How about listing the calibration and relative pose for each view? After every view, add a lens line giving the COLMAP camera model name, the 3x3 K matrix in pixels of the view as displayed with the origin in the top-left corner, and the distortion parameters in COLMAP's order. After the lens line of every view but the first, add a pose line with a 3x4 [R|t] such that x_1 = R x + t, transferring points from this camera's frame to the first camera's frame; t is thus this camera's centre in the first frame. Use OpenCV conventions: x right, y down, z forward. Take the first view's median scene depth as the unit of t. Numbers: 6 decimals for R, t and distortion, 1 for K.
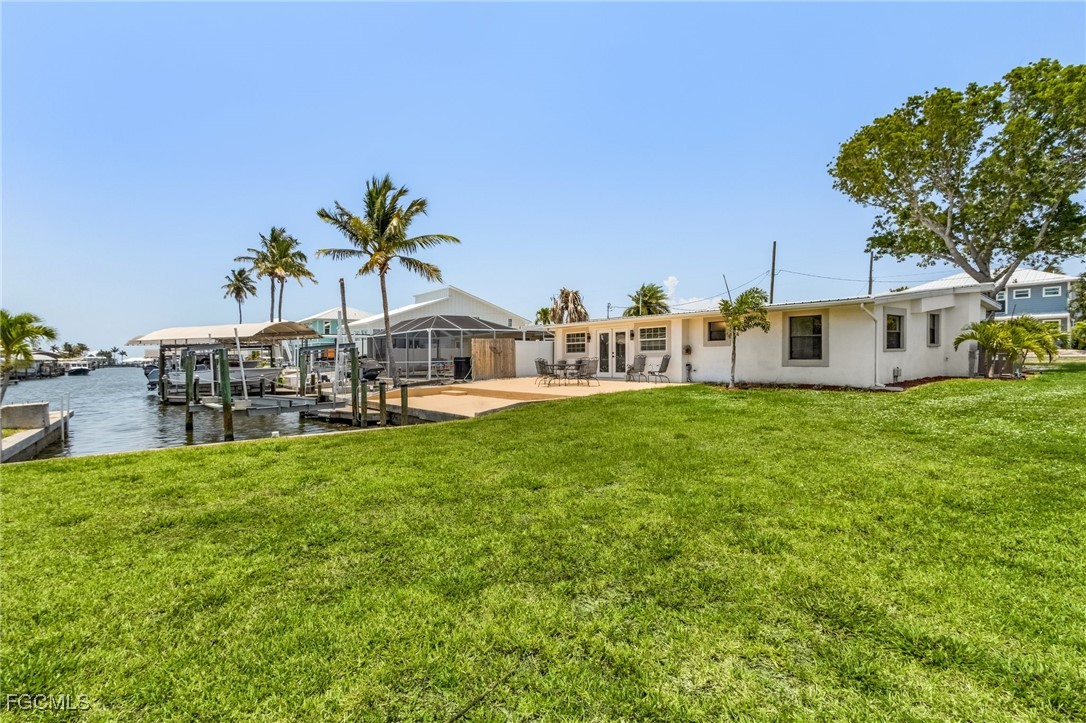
lens RADIAL K [[516.4, 0, 516.1], [0, 516.4, 359.9], [0, 0, 1]] dist [-0.002419, -0.000264]
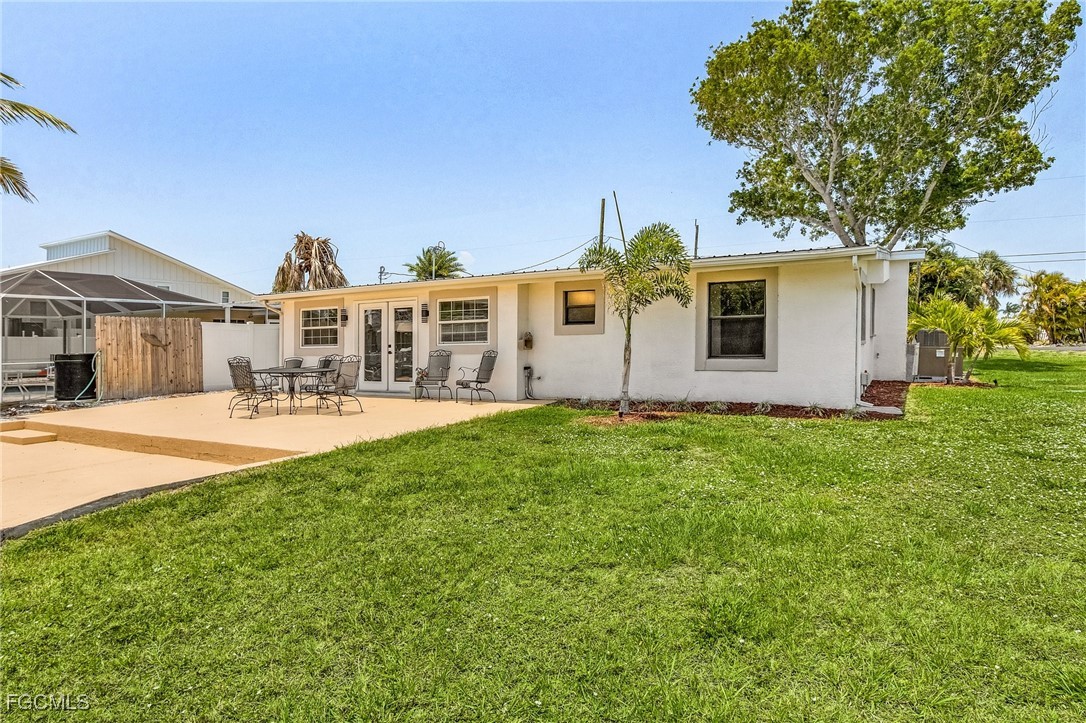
lens RADIAL K [[650.5, 0, 544.0], [0, 650.5, 346.5], [0, 0, 1]] dist [0.001944, 0.000079]
pose [[0.913319, 0.000090, 0.407244, 0.057918], [0.004446, 0.999938, -0.010192, -0.005530], [-0.407220, 0.011119, 0.913262, 0.313284]]
